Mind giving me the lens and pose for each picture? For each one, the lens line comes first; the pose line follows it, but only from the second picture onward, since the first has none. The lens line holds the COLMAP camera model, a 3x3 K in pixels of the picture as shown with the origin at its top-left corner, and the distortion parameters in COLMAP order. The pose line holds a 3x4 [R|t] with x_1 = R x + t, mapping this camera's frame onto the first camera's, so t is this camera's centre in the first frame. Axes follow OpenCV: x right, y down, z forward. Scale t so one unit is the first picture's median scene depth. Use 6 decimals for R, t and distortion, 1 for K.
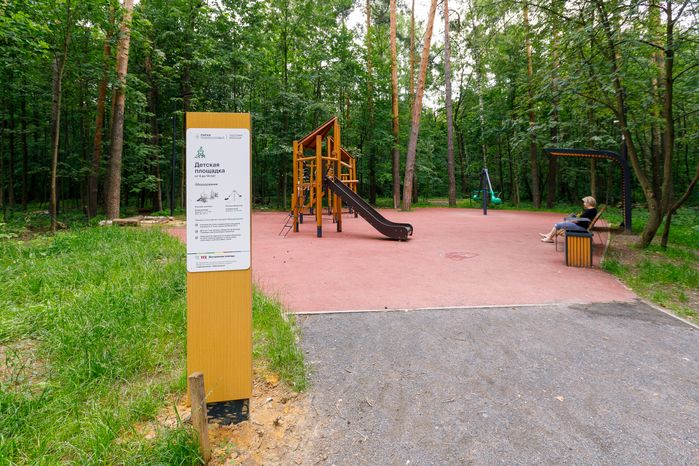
lens RADIAL K [[328.2, 0, 349.5], [0, 328.2, 233.0], [0, 0, 1]] dist [0.000325, 0.000036]
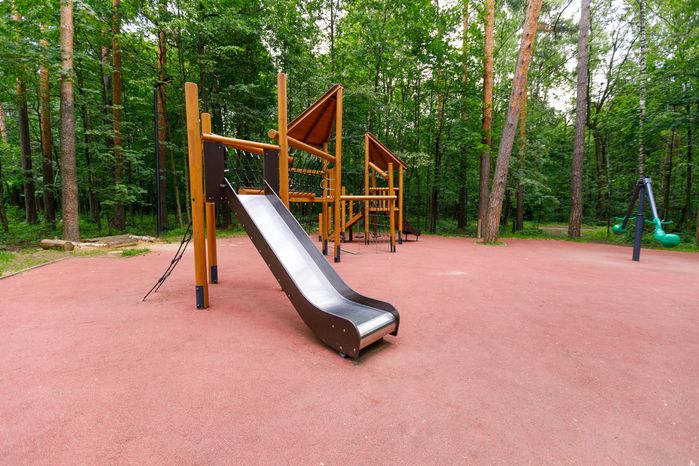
lens RADIAL K [[317.6, 0, 349.0], [0, 317.6, 252.0], [0, 0, 1]] dist [0.021642, 0.000029]
pose [[0.945145, 0.069294, -0.319217, 0.102673], [-0.067596, 0.997578, 0.016411, -0.037596], [0.319581, 0.006067, 0.947540, 0.262640]]
